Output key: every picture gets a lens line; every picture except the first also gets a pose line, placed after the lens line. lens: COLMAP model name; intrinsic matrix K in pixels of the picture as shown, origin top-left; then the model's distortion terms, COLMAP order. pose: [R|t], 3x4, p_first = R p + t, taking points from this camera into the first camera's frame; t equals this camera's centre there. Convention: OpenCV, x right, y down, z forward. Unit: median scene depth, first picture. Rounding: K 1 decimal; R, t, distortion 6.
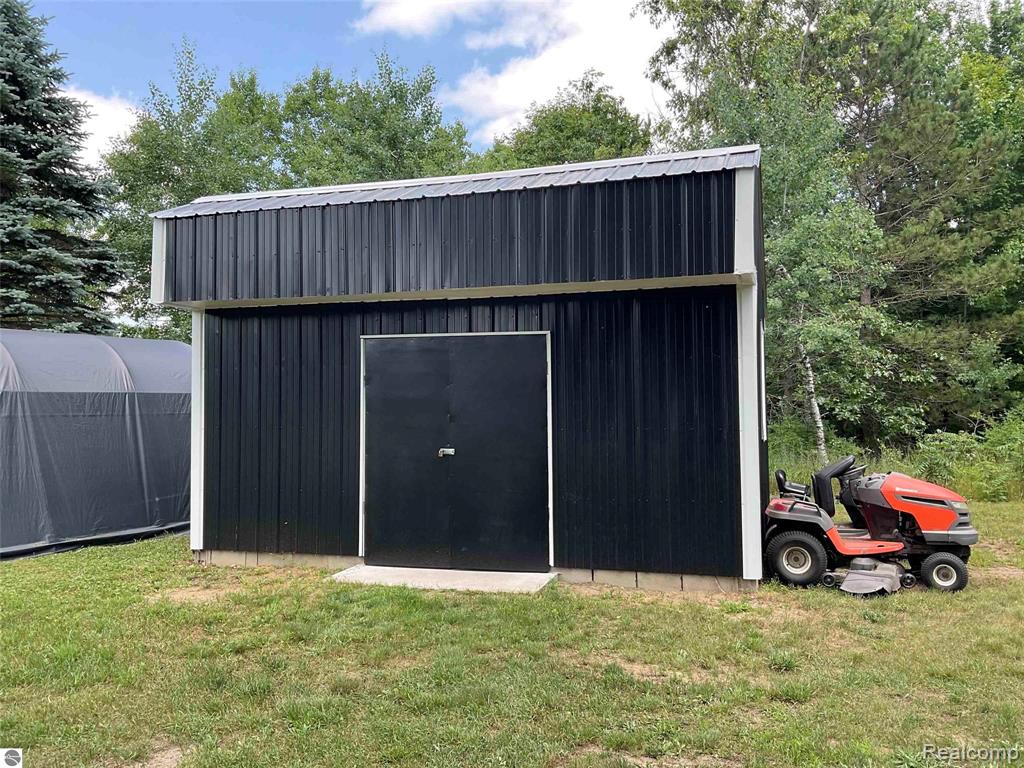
lens RADIAL K [[857.9, 0, 512.0], [0, 857.9, 384.0], [0, 0, 1]] dist [-0.001835, -0.009007]
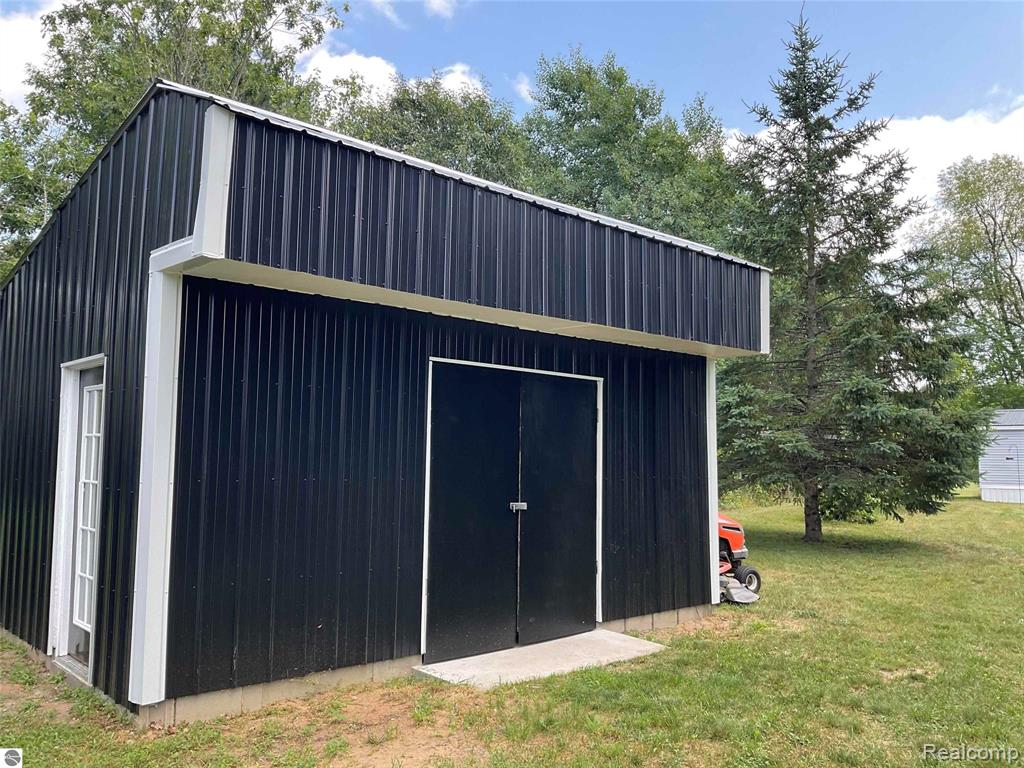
lens RADIAL K [[857.9, 0, 512.0], [0, 857.9, 384.0], [0, 0, 1]] dist [-0.001835, -0.009007]
pose [[0.490745, 0.085373, 0.867111, -0.867495], [-0.049398, 0.996314, -0.070137, 0.018815], [-0.869902, -0.008415, 0.493153, 0.616030]]
